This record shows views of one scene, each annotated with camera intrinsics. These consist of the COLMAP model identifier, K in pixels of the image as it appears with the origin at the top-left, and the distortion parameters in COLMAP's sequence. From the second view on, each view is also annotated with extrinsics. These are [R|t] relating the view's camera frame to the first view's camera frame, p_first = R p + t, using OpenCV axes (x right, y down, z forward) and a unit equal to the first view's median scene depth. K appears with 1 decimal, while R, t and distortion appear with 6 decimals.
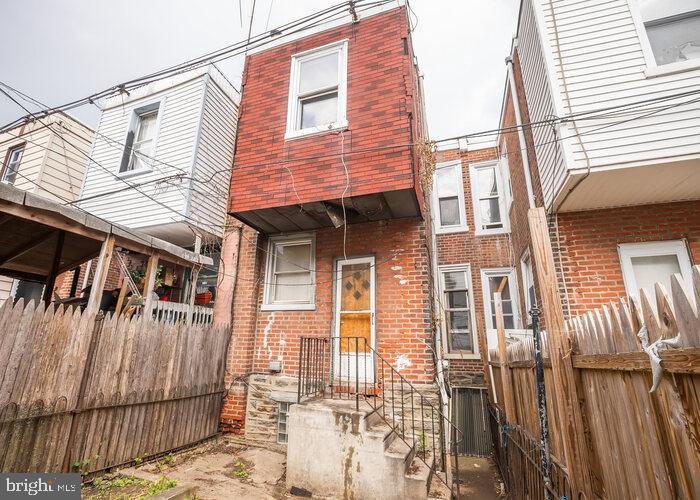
lens RADIAL K [[331.8, 0, 351.2], [0, 331.8, 260.7], [0, 0, 1]] dist [-0.000943, -0.000160]
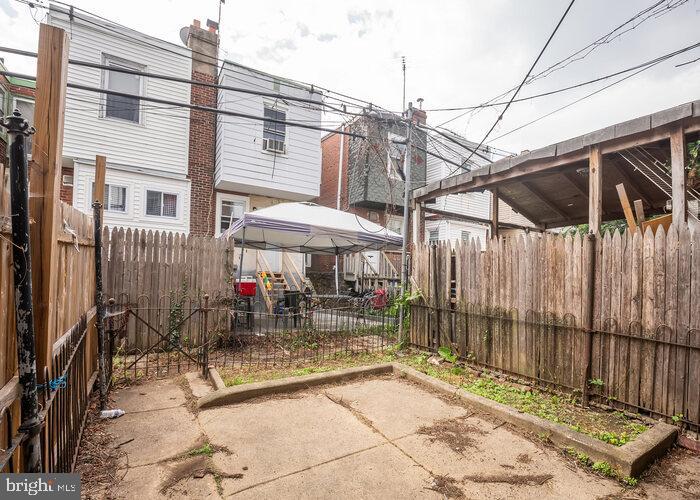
lens RADIAL K [[331.8, 0, 351.2], [0, 331.8, 260.7], [0, 0, 1]] dist [-0.000943, -0.000160]
pose [[-0.626499, -0.054721, -0.777499, 0.394511], [0.180578, 0.960201, -0.213087, 0.318309], [0.758216, -0.273898, -0.591683, 1.052913]]
